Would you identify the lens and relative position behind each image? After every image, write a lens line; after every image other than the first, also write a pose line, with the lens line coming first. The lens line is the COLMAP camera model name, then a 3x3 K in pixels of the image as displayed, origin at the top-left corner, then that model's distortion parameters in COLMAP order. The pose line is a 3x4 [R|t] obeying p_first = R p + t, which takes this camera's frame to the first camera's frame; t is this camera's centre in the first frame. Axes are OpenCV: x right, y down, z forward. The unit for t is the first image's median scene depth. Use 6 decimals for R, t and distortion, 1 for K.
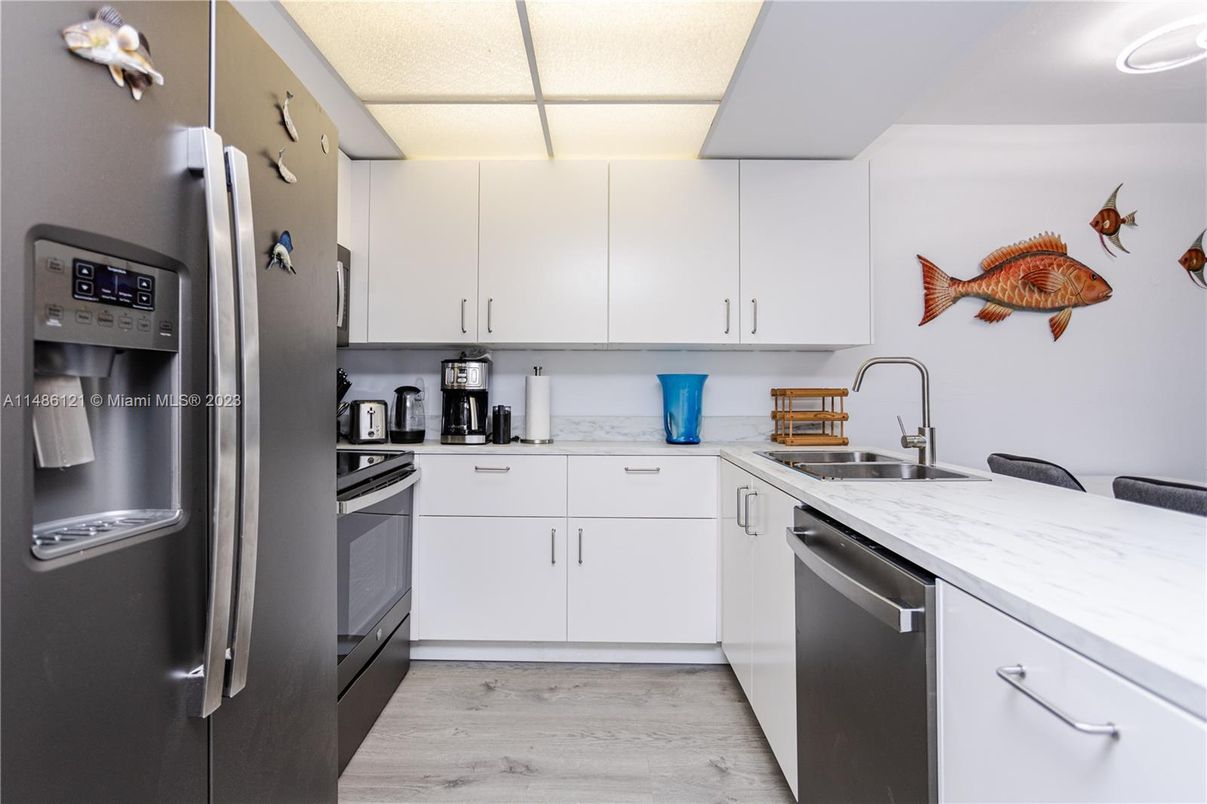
lens RADIAL K [[609.8, 0, 601.0], [0, 609.8, 383.9], [0, 0, 1]] dist [-0.002812, -0.000312]
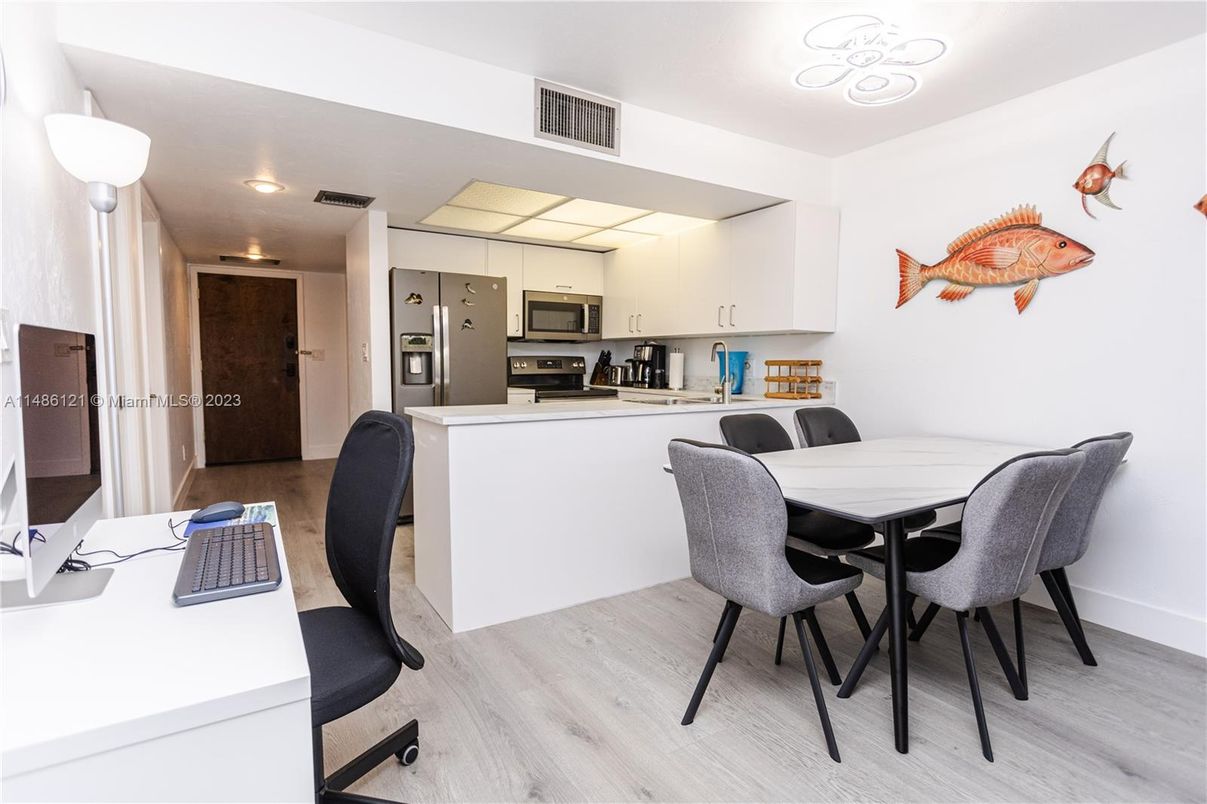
lens RADIAL K [[604.9, 0, 603.5], [0, 604.9, 402.0], [0, 0, 1]] dist [-0.004377, 0.007473]
pose [[0.528291, 0.061714, -0.846817, 1.411255], [0.005153, 0.997104, 0.075882, -0.005220], [0.849048, -0.044451, 0.526443, -0.143423]]
